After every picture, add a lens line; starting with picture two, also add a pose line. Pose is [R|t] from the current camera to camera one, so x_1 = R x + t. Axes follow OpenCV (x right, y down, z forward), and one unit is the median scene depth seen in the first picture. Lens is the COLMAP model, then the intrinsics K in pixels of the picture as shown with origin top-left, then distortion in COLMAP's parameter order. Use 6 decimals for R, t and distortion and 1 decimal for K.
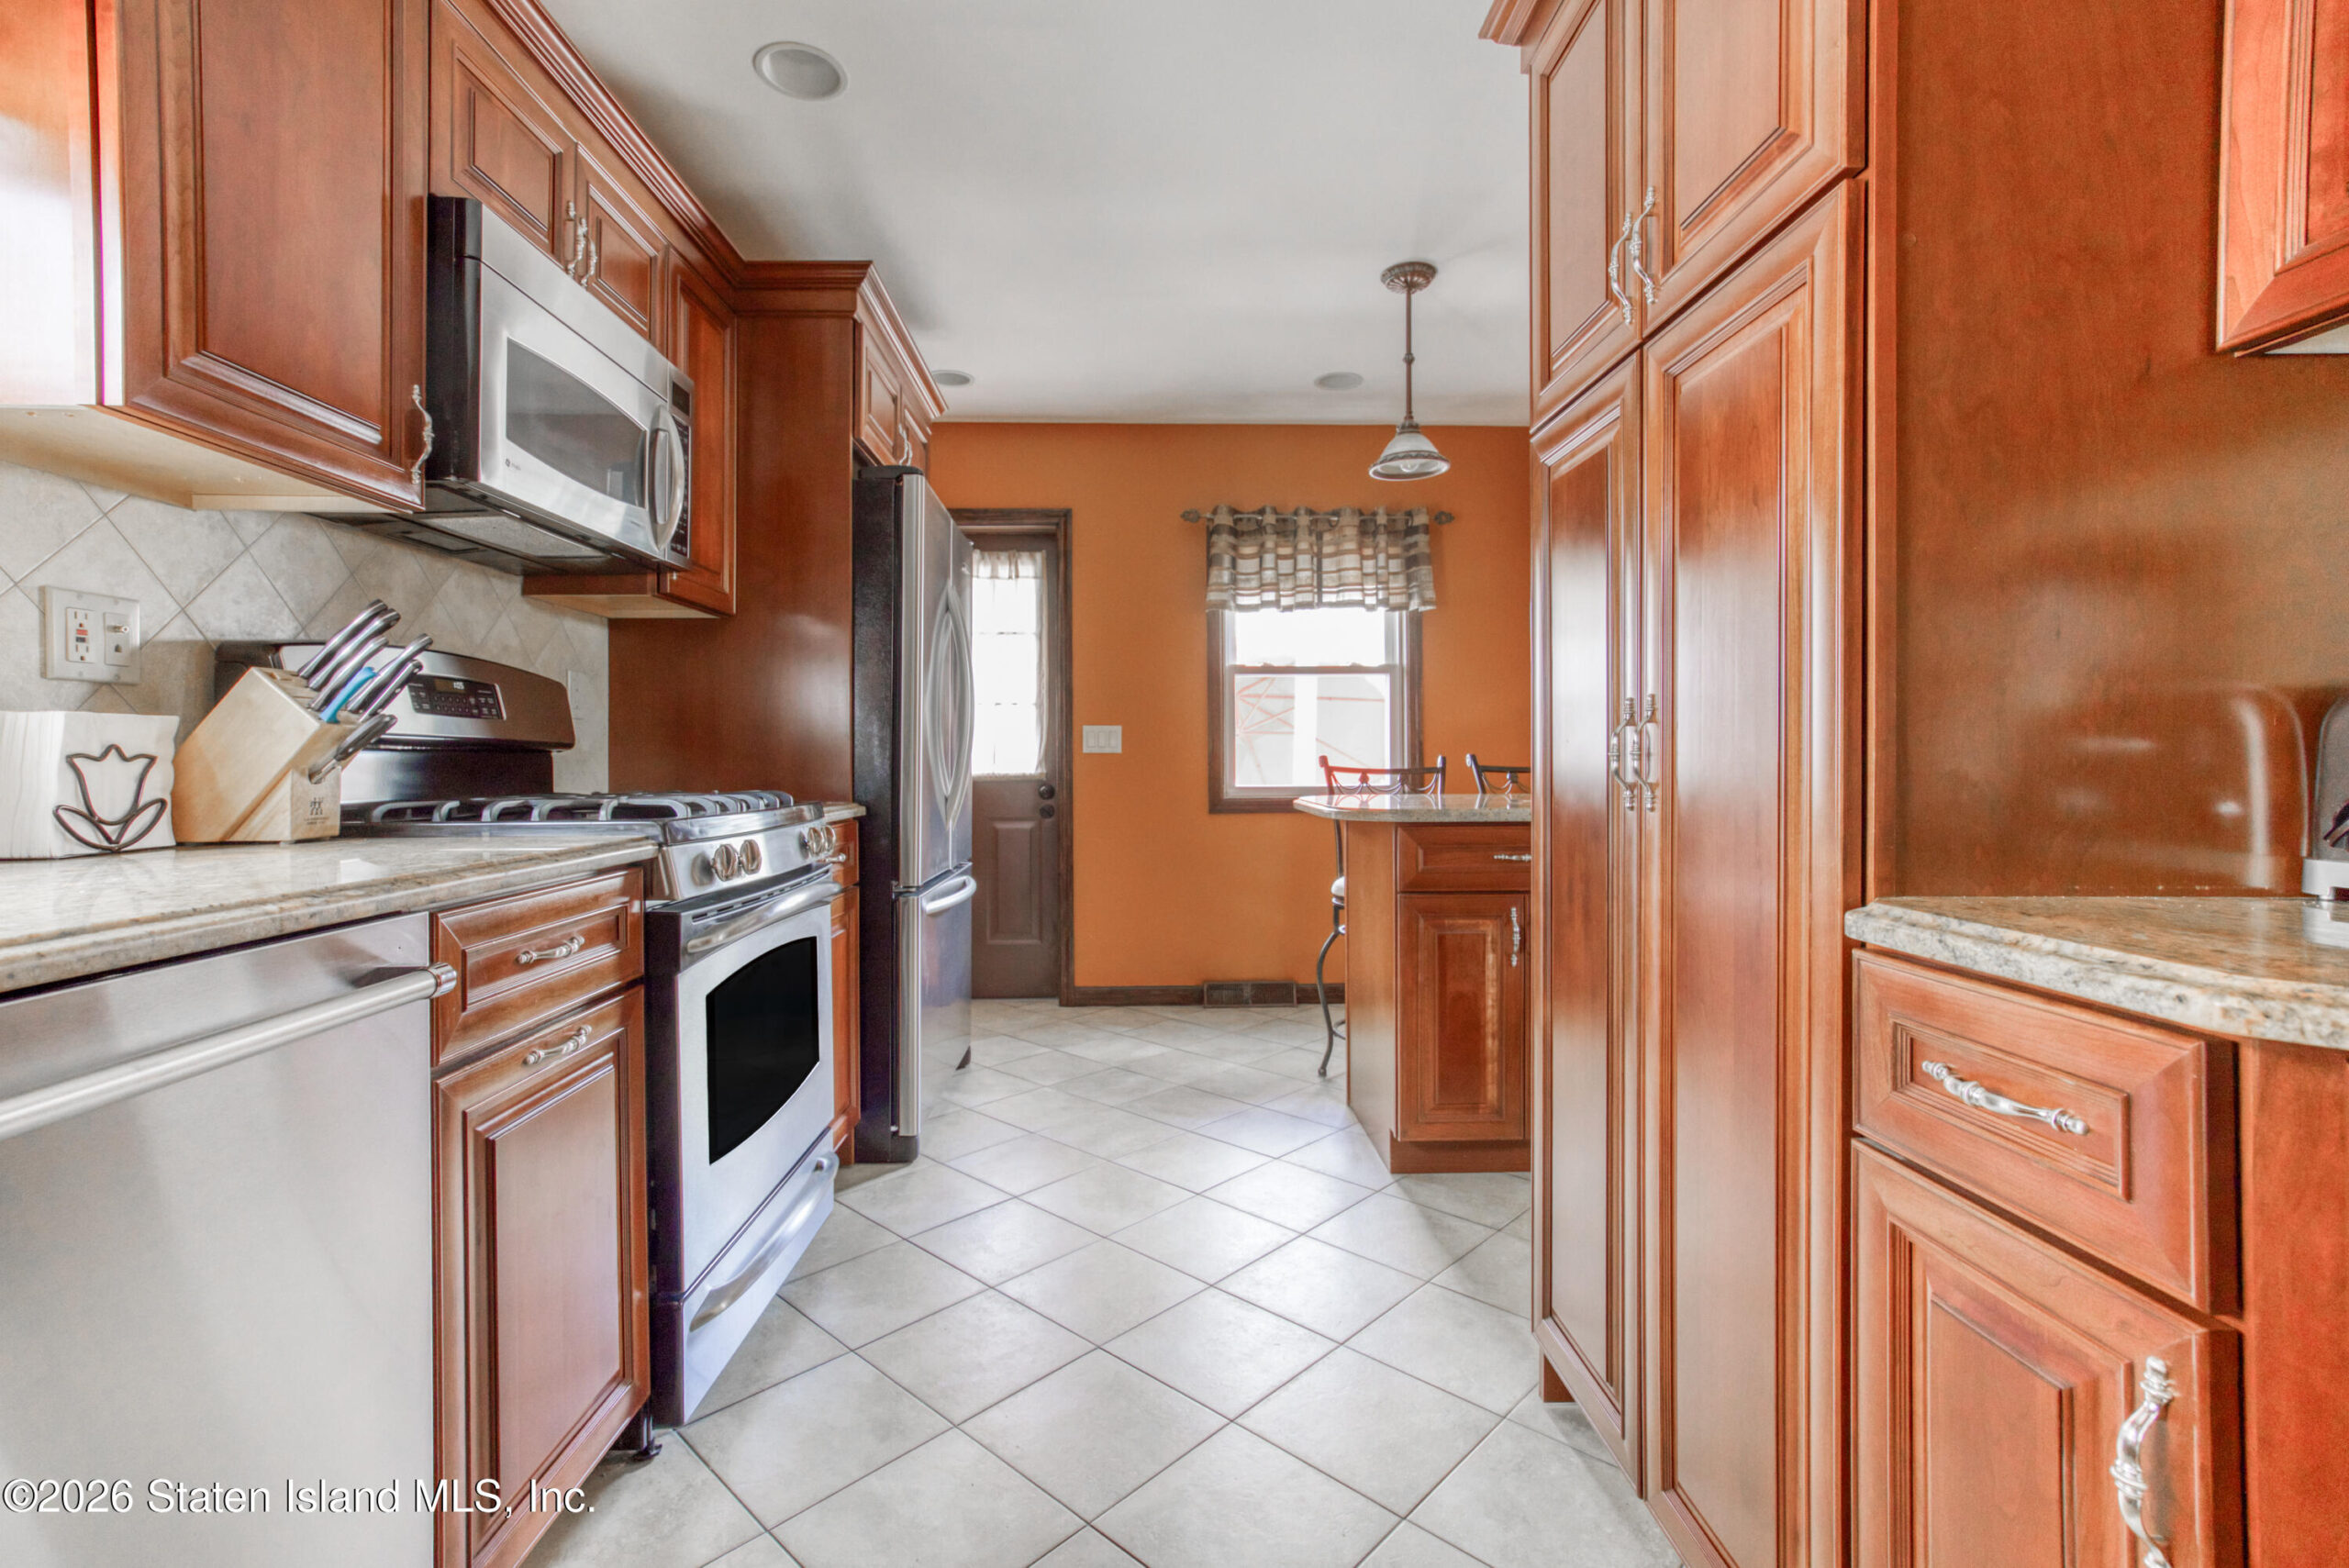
lens RADIAL K [[1106.3, 0, 1199.9], [0, 1106.3, 757.9], [0, 0, 1]] dist [-0.016082, 0.005357]
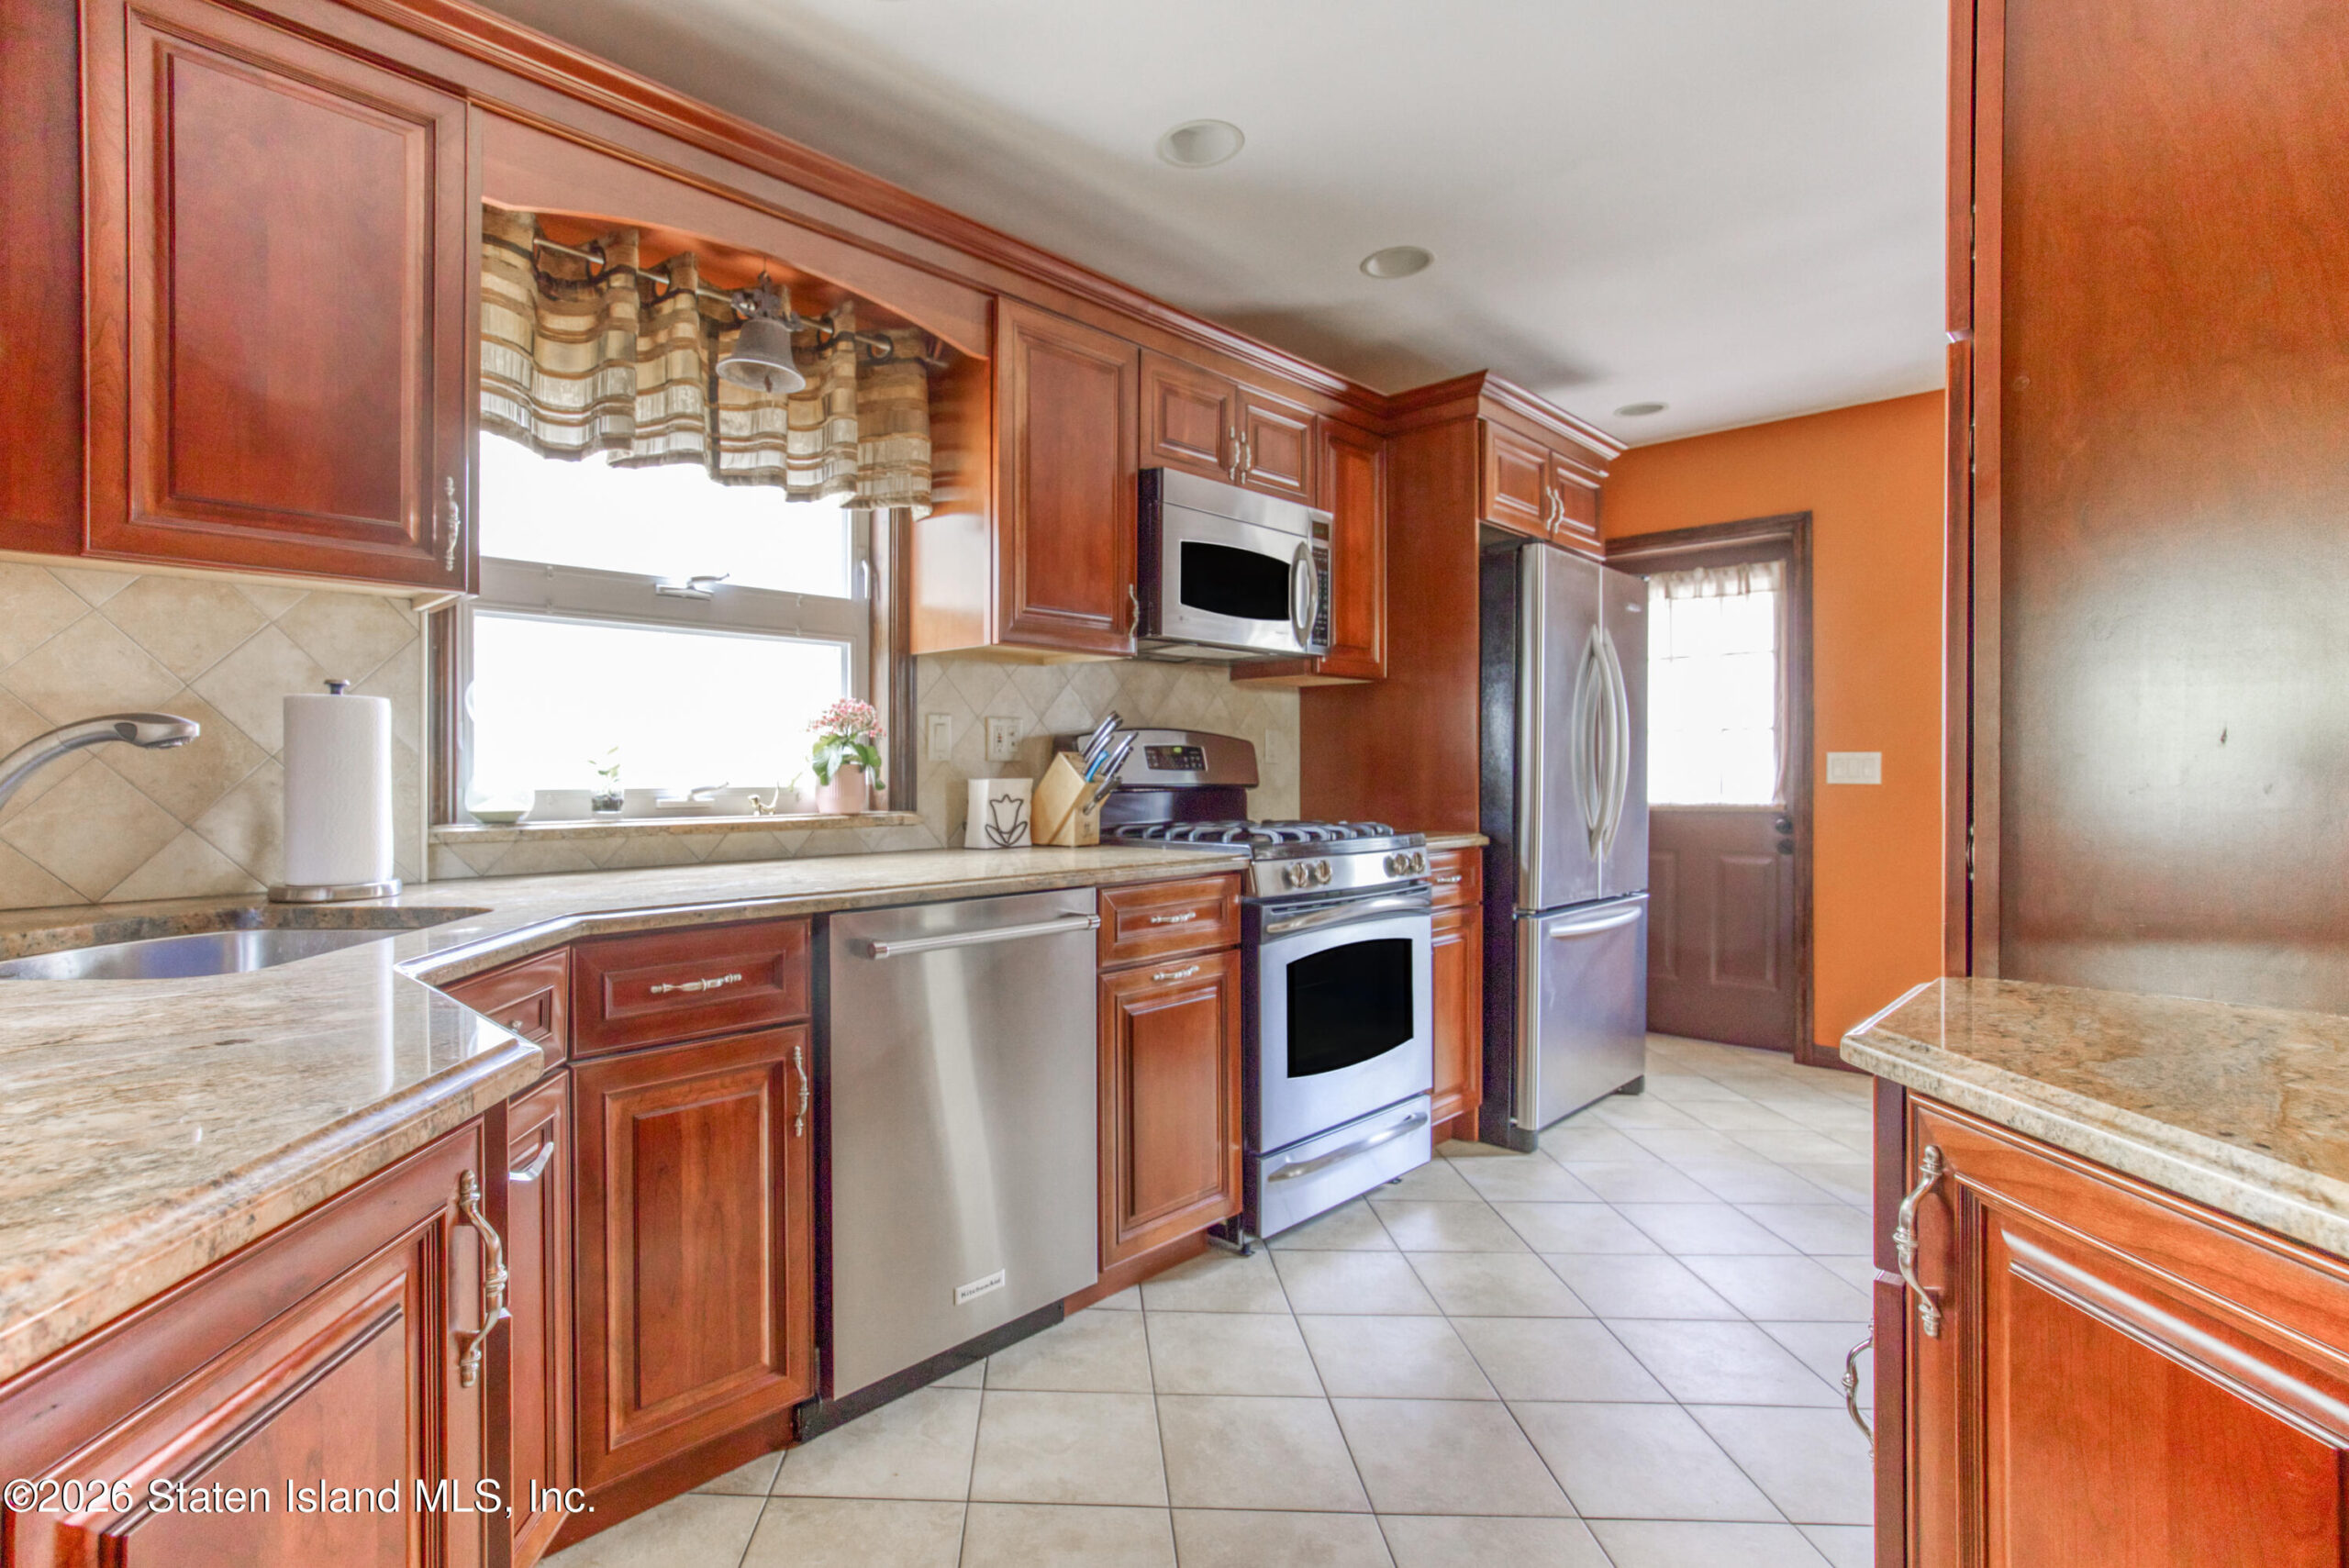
lens RADIAL K [[1161.9, 0, 943.8], [0, 1161.9, 778.3], [0, 0, 1]] dist [-0.018041, 0.001407]
pose [[0.604557, 0.008328, -0.796518, 0.276550], [0.001853, 0.999928, 0.011861, -0.028739], [0.796560, -0.008647, 0.604498, -0.165966]]
